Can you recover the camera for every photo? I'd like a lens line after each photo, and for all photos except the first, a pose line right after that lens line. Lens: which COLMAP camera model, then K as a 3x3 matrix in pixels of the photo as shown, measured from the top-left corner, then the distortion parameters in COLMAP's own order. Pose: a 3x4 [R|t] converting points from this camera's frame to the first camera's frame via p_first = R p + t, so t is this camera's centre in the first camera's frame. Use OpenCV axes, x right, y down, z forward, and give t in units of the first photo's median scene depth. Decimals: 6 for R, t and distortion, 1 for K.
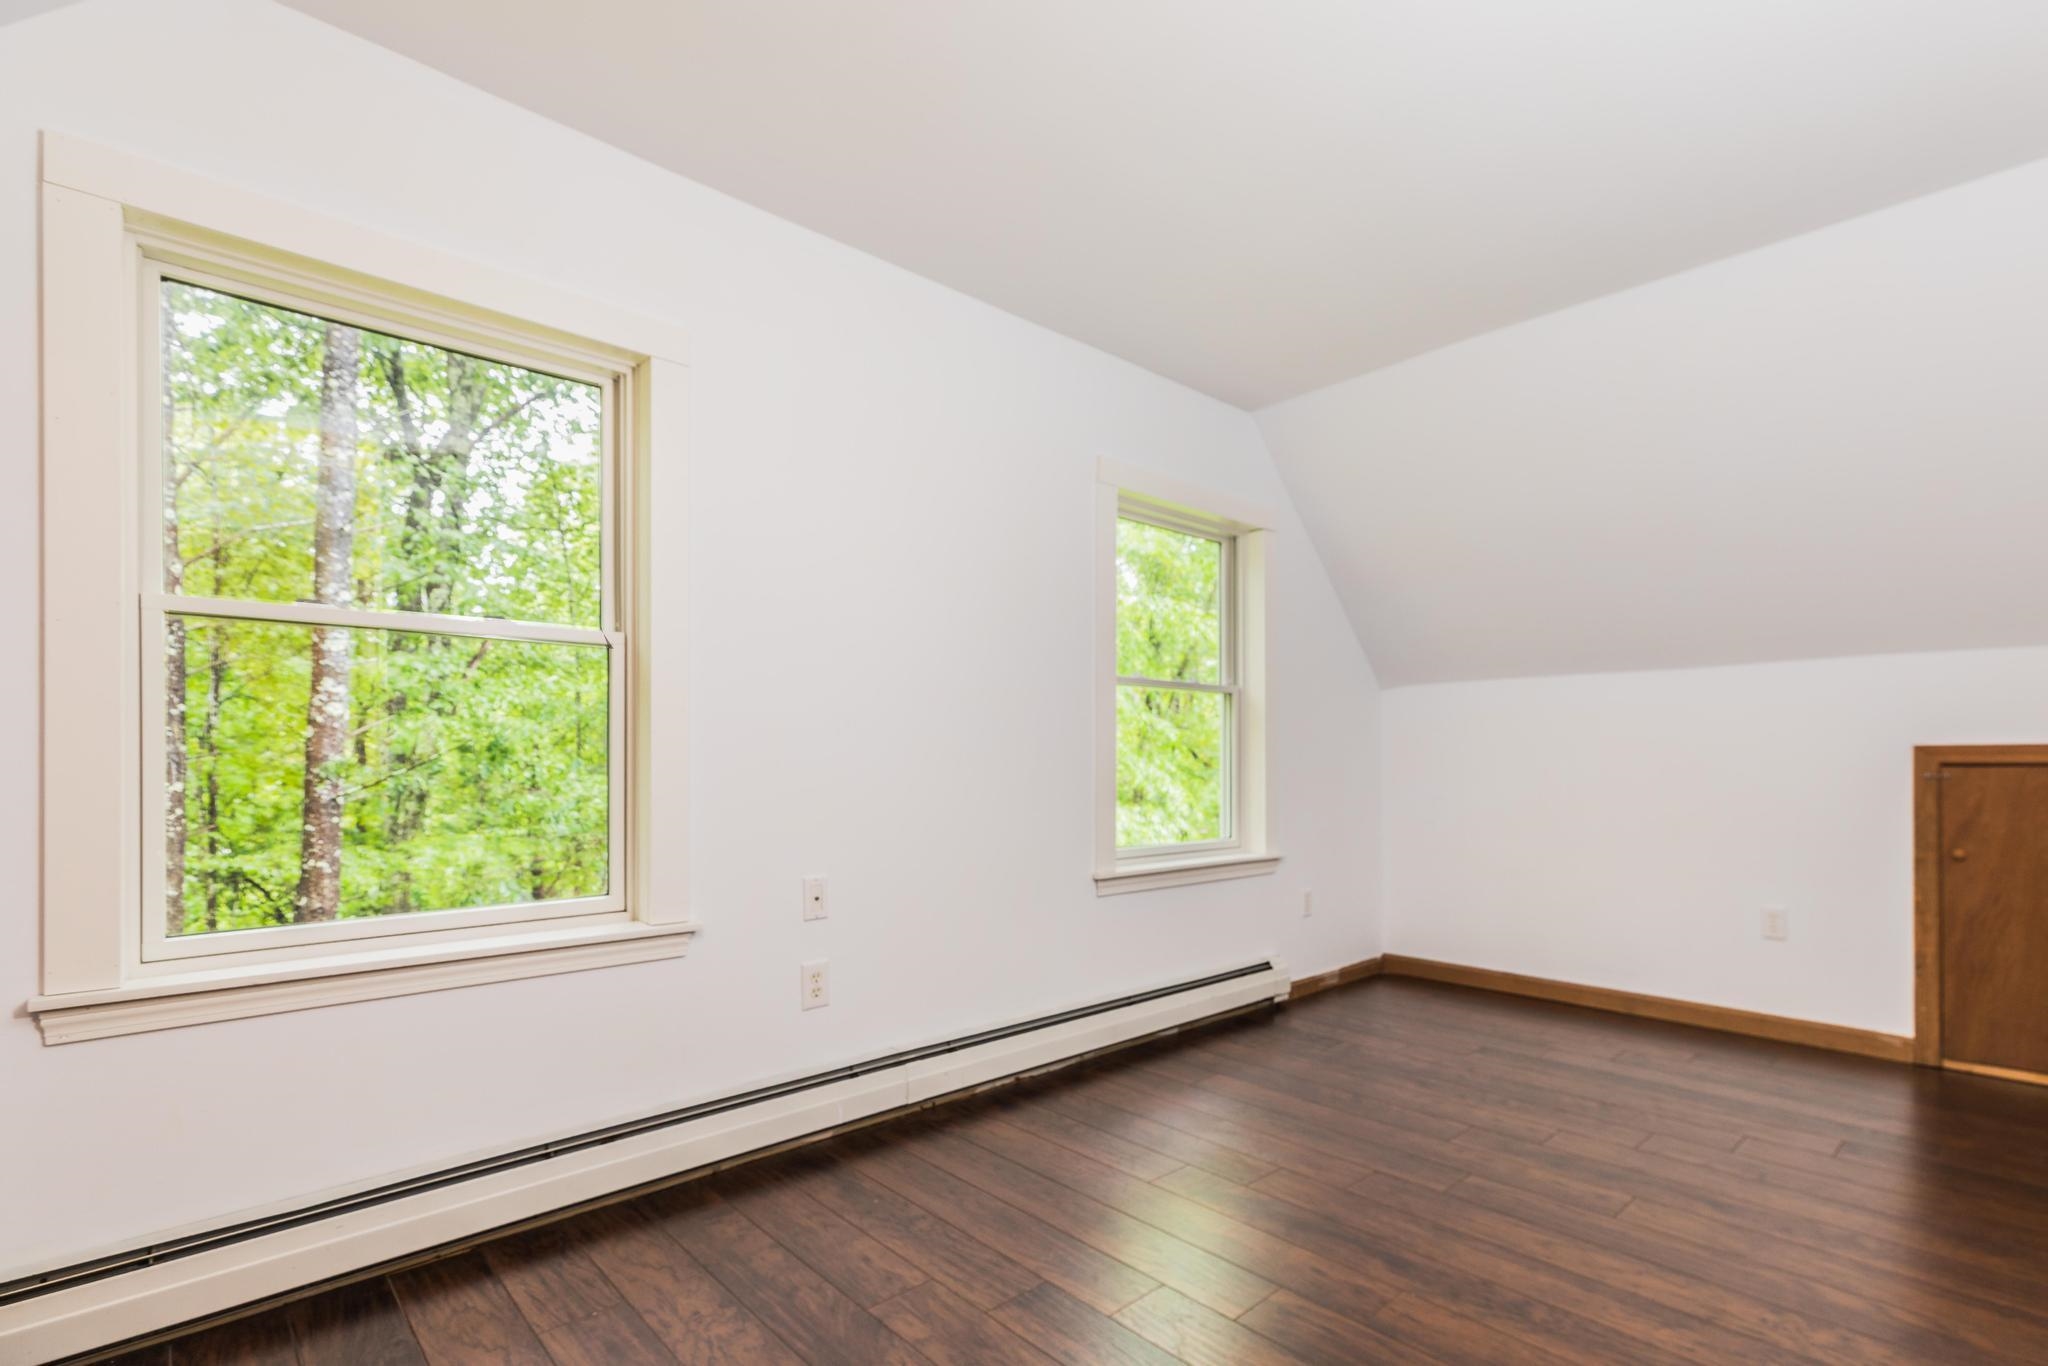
lens RADIAL K [[941.3, 0, 1109.9], [0, 941.3, 765.9], [0, 0, 1]] dist [0.007750, -0.000041]
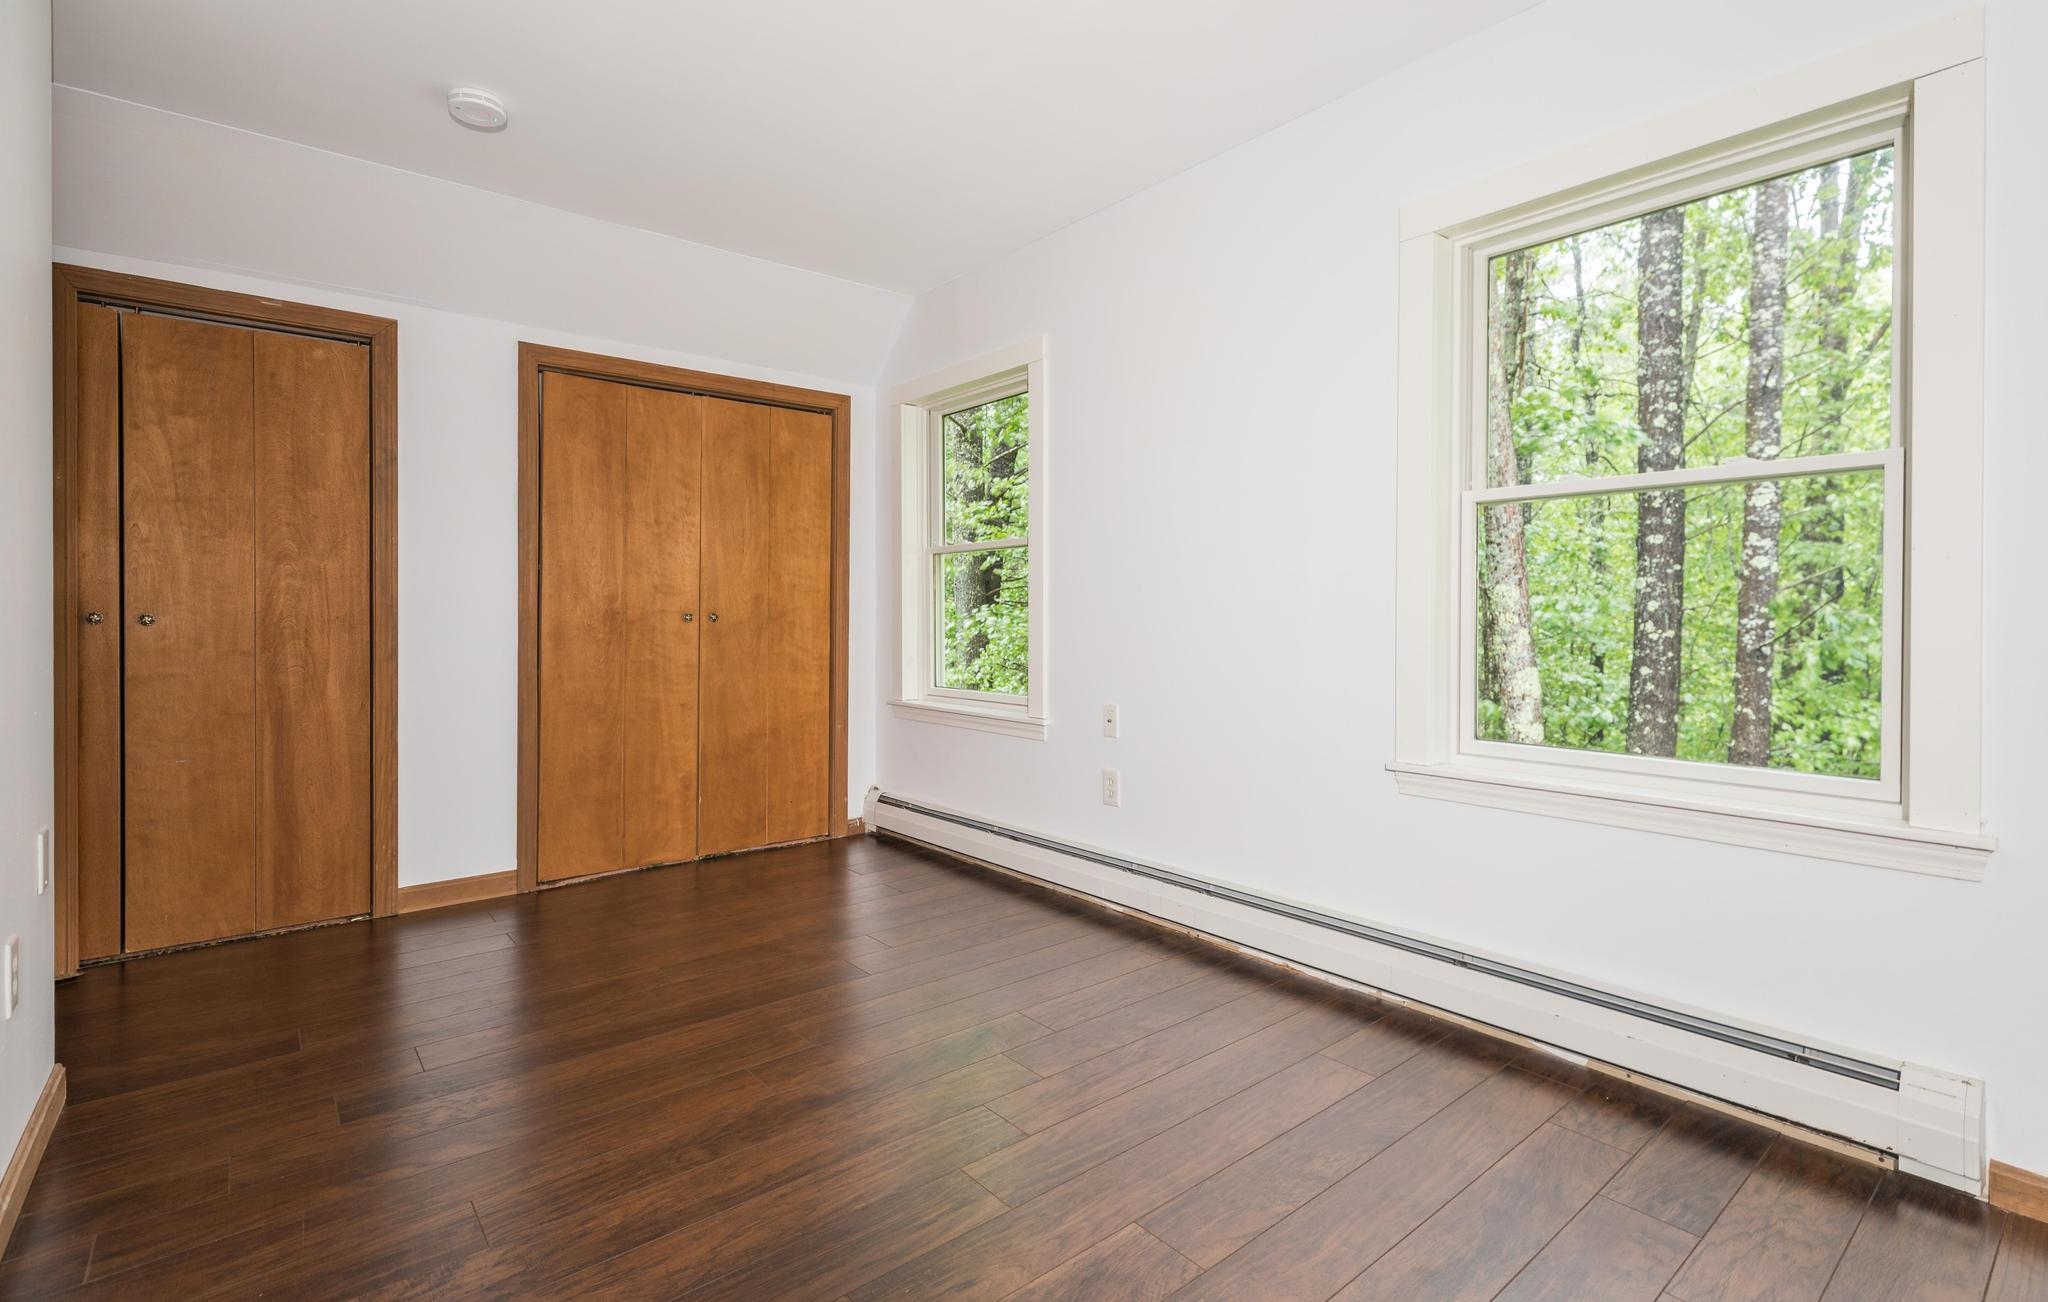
lens RADIAL K [[941.1, 0, 1017.7], [0, 941.1, 617.8], [0, 0, 1]] dist [0.013423, 0.000225]
pose [[-0.079188, 0.000986, -0.996859, 0.630311], [0.001102, 0.999999, 0.000901, -0.002428], [0.996859, -0.001027, -0.079189, 0.619837]]
